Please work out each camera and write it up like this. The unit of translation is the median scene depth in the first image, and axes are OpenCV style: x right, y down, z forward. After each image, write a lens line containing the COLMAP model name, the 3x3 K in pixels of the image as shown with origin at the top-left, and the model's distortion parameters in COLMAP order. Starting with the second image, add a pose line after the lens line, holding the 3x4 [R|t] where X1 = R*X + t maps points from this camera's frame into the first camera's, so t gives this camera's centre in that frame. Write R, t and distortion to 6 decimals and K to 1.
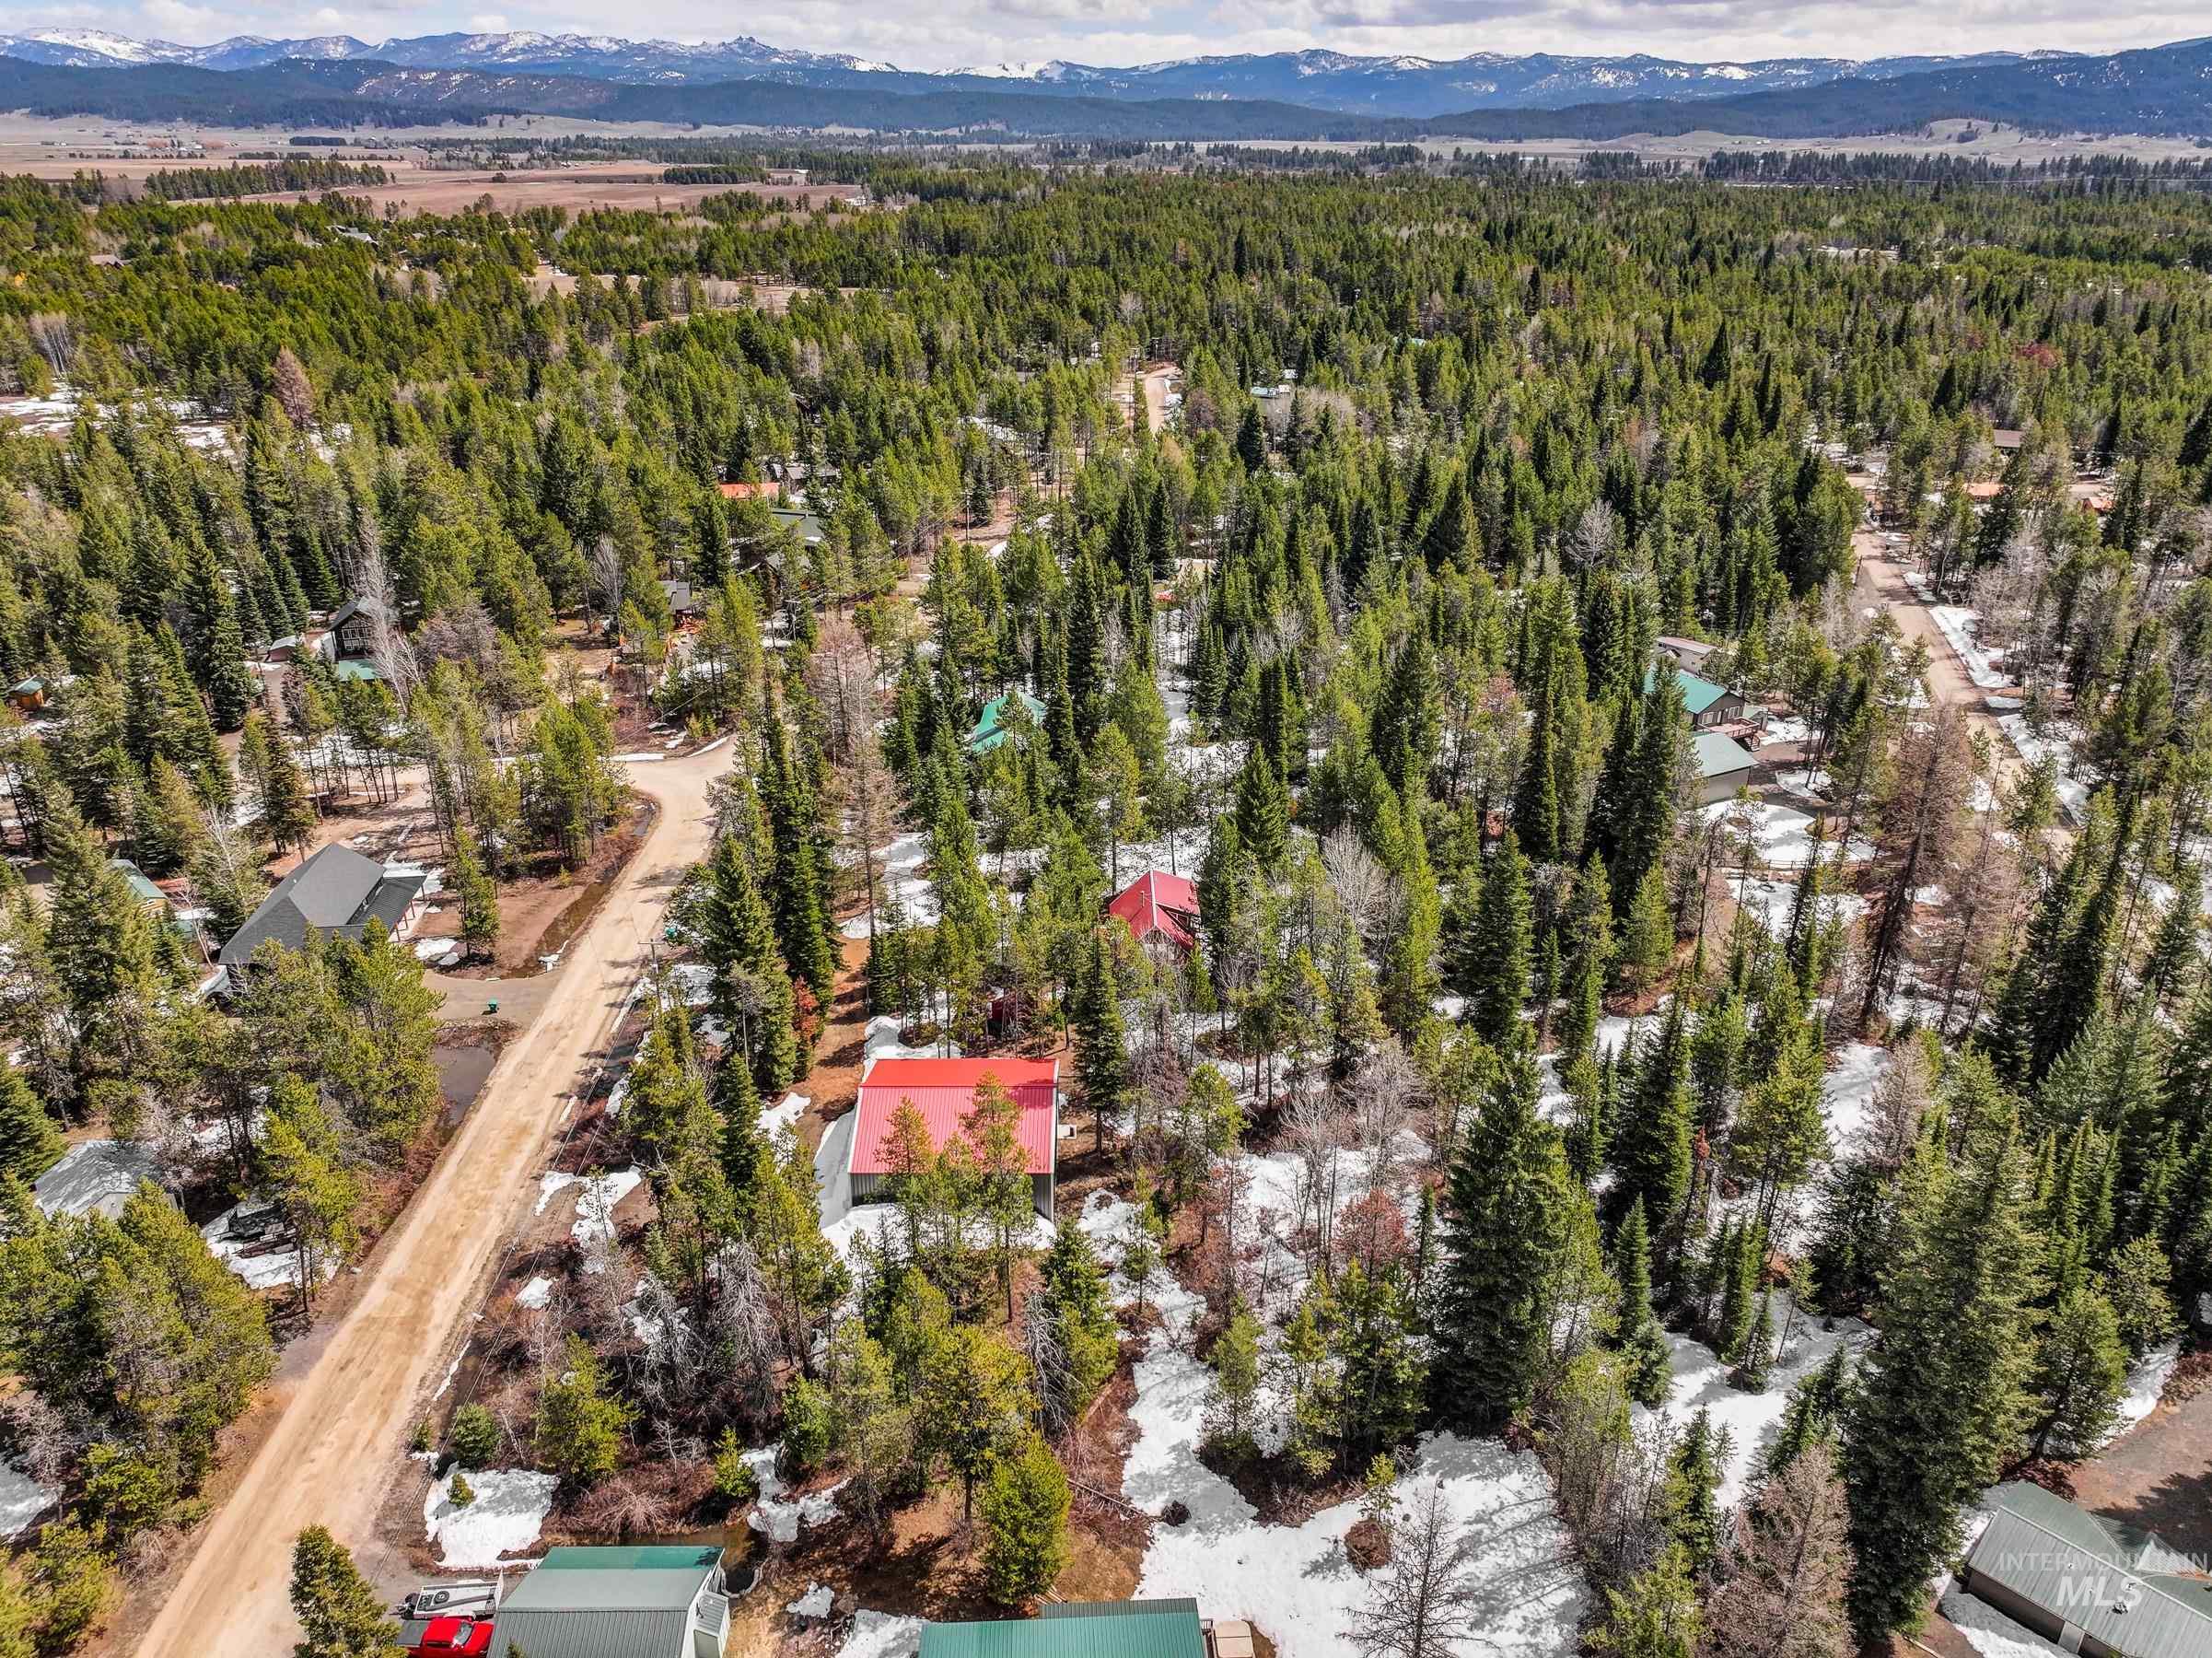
lens RADIAL K [[1550.8, 0, 1105.5], [0, 1550.8, 836.3], [0, 0, 1]] dist [0.000020, 0.018782]
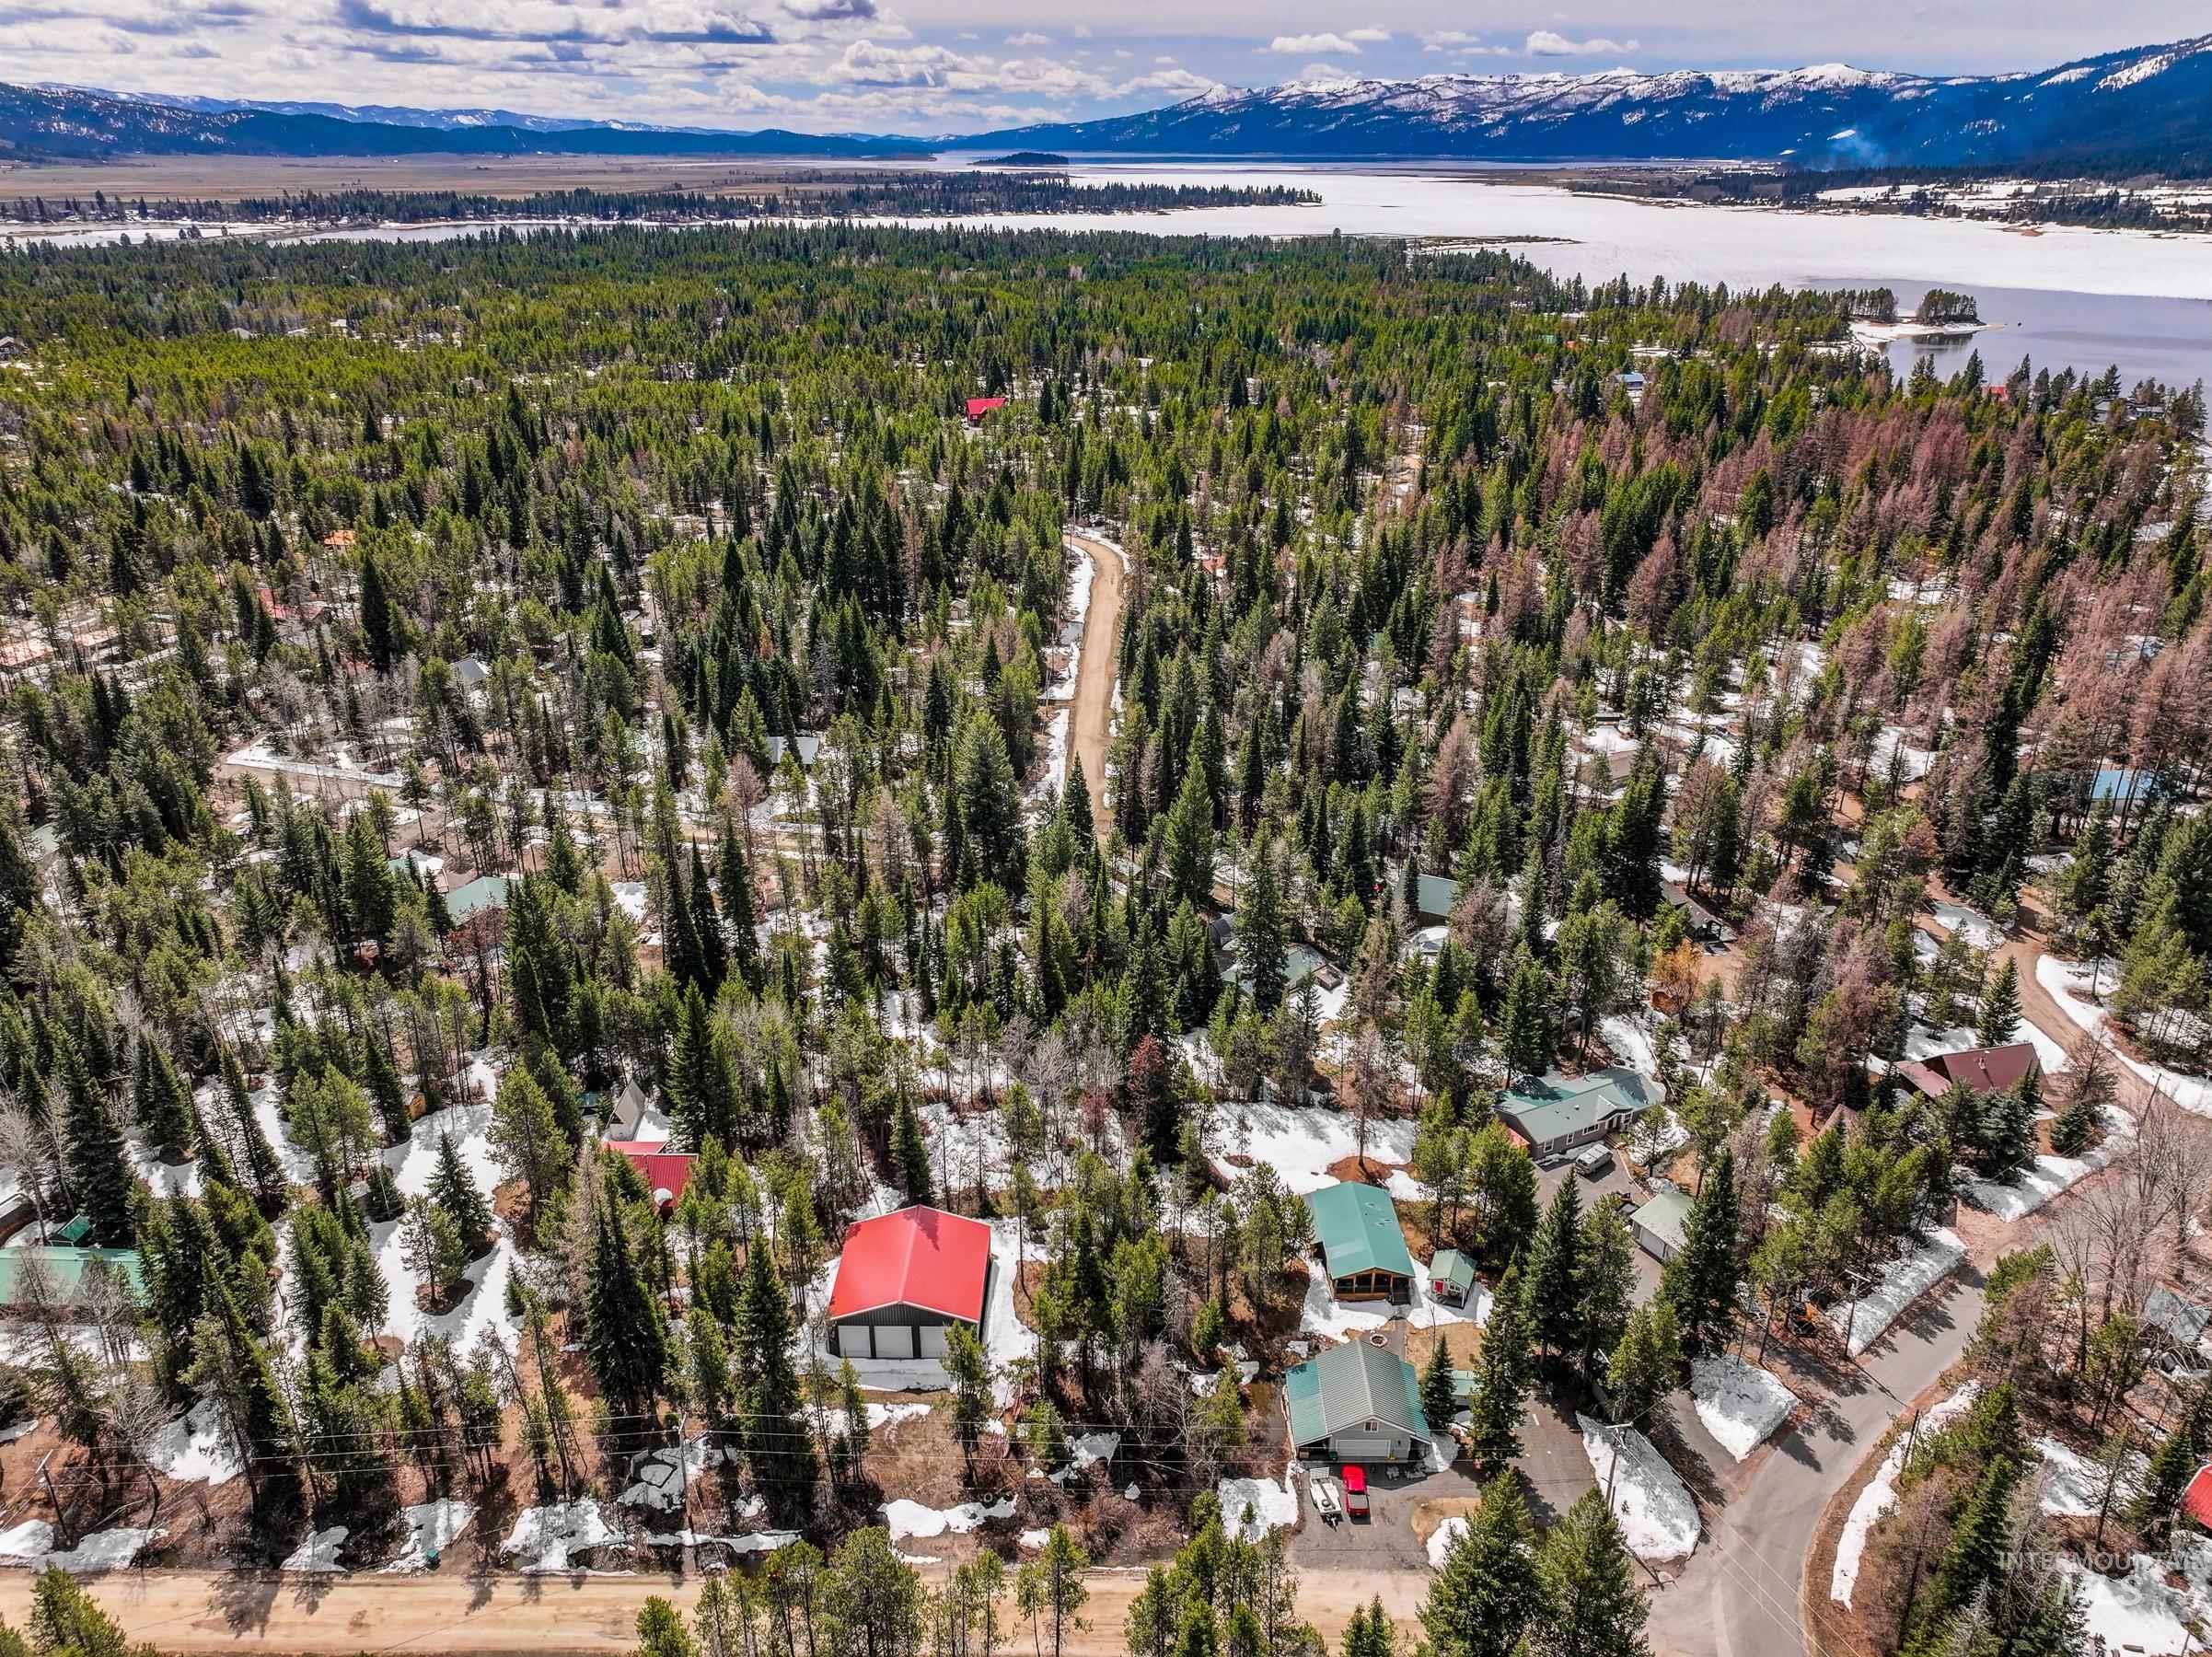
lens RADIAL K [[1550.7, 0, 1114.0], [0, 1550.7, 834.7], [0, 0, 1]] dist [0.000020, 0.018782]
pose [[0.009653, -0.410824, 0.911664, -1.351403], [0.411449, 0.832583, 0.370831, -0.650006], [-0.911382, 0.371523, 0.177070, 0.551866]]
